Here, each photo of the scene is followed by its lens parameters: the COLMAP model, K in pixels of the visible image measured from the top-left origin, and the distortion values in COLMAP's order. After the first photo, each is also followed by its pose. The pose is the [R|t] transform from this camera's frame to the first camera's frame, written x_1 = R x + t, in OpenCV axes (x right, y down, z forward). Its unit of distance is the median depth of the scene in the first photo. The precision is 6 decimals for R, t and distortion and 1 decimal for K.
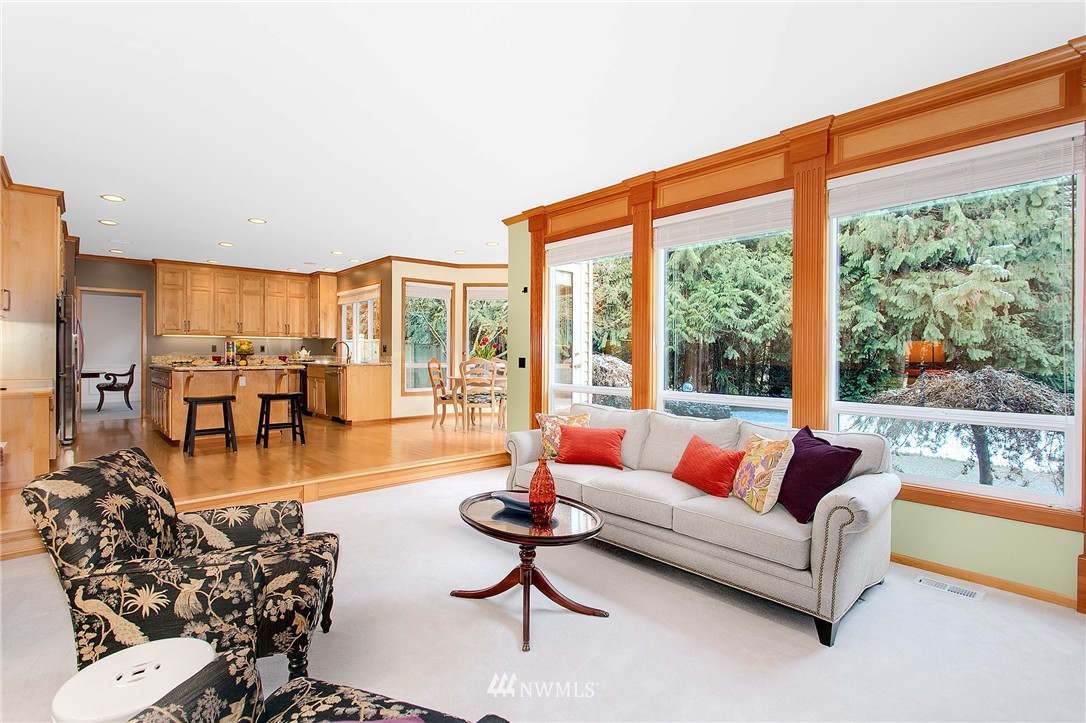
lens RADIAL K [[533.7, 0, 543.0], [0, 533.7, 361.5], [0, 0, 1]] dist [0.002970, 0.000476]
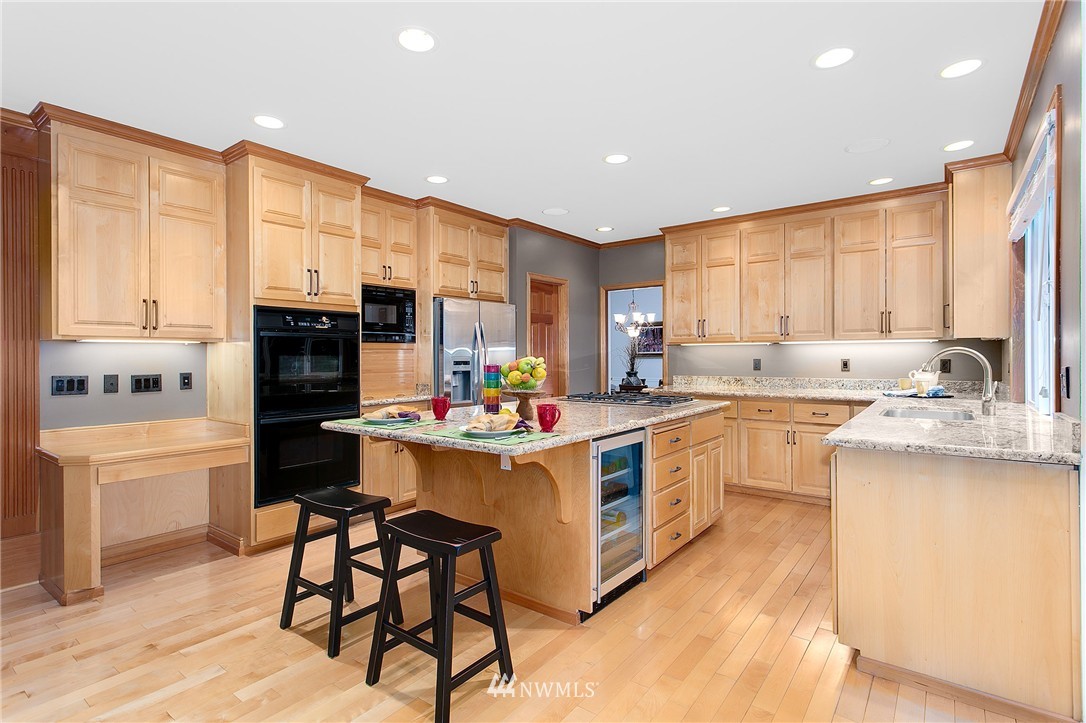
lens RADIAL K [[533.7, 0, 543.0], [0, 533.7, 361.5], [0, 0, 1]] dist [0.002970, 0.000476]
pose [[0.199686, 0.008464, -0.979823, -0.103430], [-0.009940, 0.999929, 0.006612, -0.029204], [0.979810, 0.008419, 0.199756, 0.657952]]
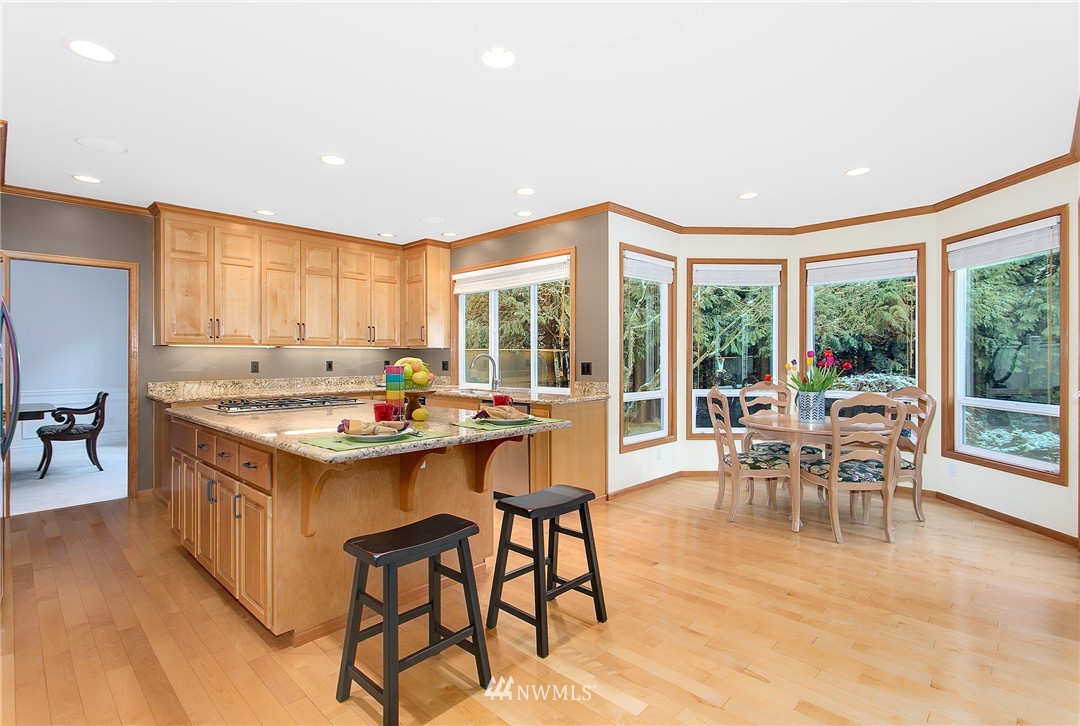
lens RADIAL K [[526.9, 0, 540.0], [0, 526.9, 363.0], [0, 0, 1]] dist [-0.004404, -0.000489]
pose [[0.996355, -0.005454, 0.085128, -0.351085], [0.005718, 0.999980, -0.002850, -0.025389], [-0.085111, 0.003327, 0.996366, 0.399472]]
